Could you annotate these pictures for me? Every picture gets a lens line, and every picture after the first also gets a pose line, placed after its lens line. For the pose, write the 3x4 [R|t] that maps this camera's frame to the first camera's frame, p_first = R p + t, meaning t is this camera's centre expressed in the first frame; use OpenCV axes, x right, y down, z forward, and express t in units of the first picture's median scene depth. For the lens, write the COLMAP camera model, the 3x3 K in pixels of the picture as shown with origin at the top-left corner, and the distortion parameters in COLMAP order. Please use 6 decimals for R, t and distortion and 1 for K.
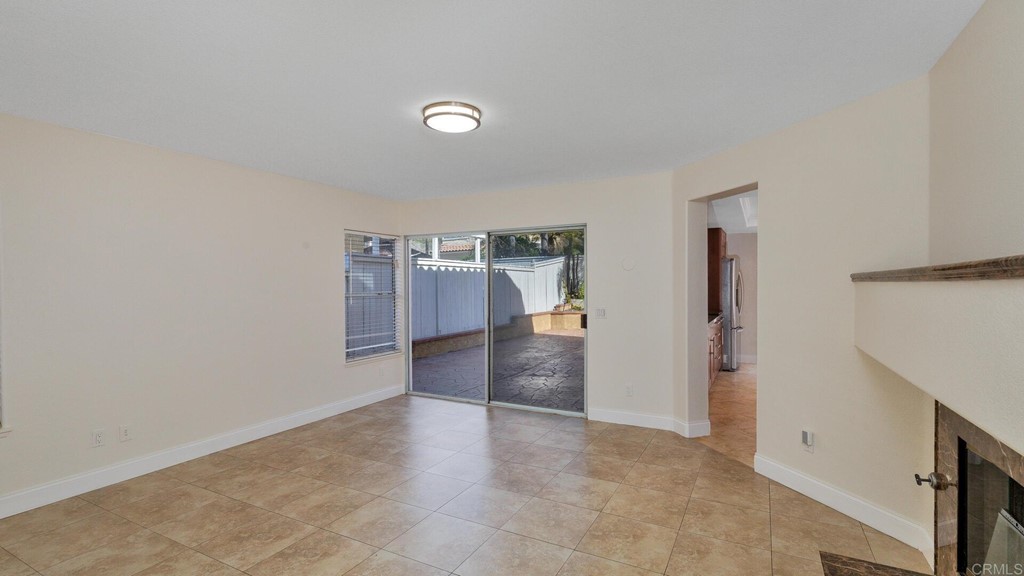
lens RADIAL K [[476.6, 0, 513.7], [0, 476.6, 281.7], [0, 0, 1]] dist [-0.000784, 0.000092]
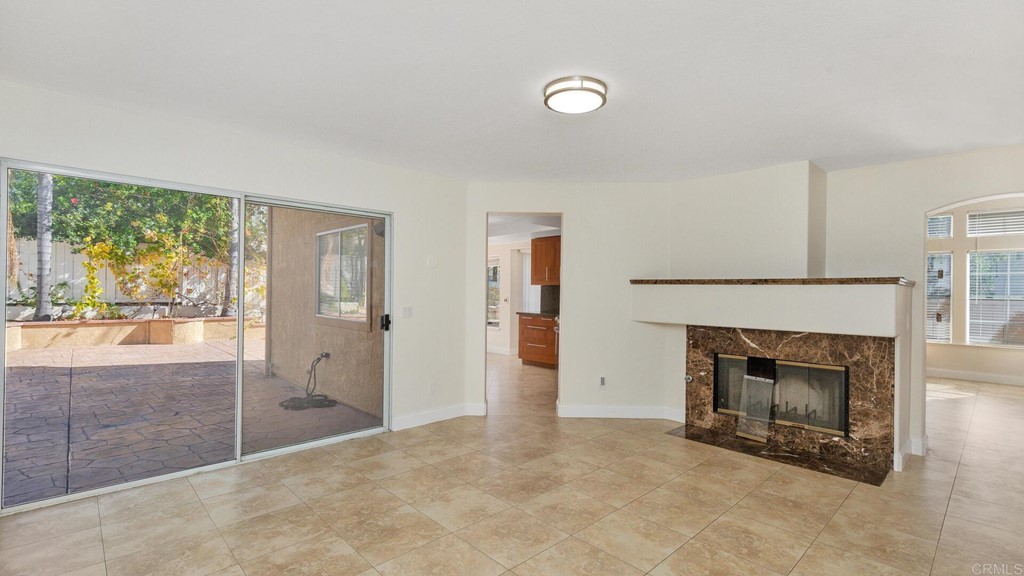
lens RADIAL K [[476.6, 0, 516.1], [0, 476.6, 292.7], [0, 0, 1]] dist [-0.000784, 0.000092]
pose [[0.299204, -0.001858, 0.954187, -0.658088], [-0.018894, 0.999791, 0.007872, 0.016781], [-0.954002, -0.020384, 0.299106, 0.533758]]
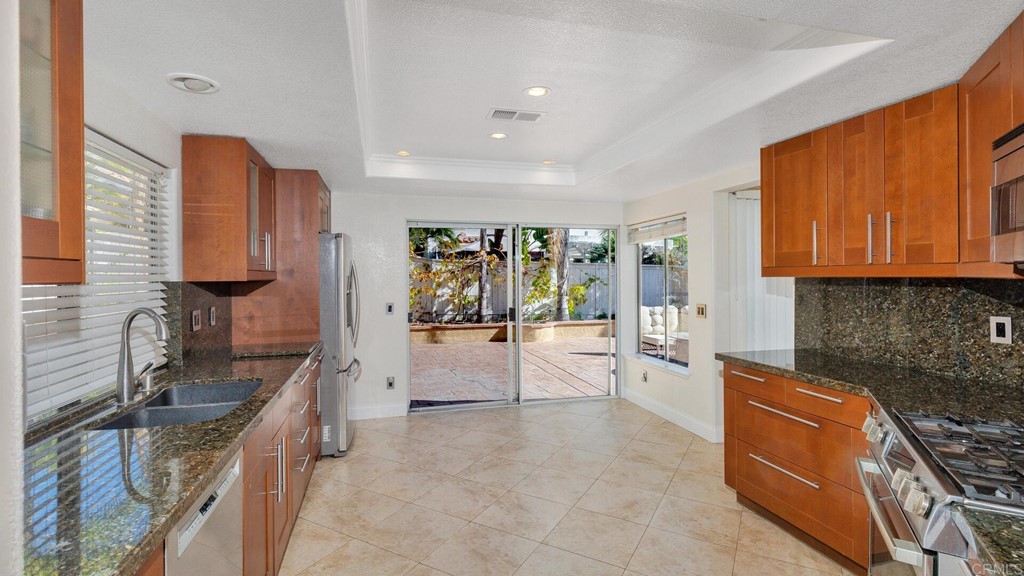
lens RADIAL K [[476.6, 0, 509.7], [0, 476.6, 280.7], [0, 0, 1]] dist [-0.000784, 0.000092]
pose [[0.721670, -0.004376, 0.692223, 0.368430], [0.002710, 0.999990, 0.003496, 0.001736], [-0.692232, -0.000647, 0.721675, 0.786414]]
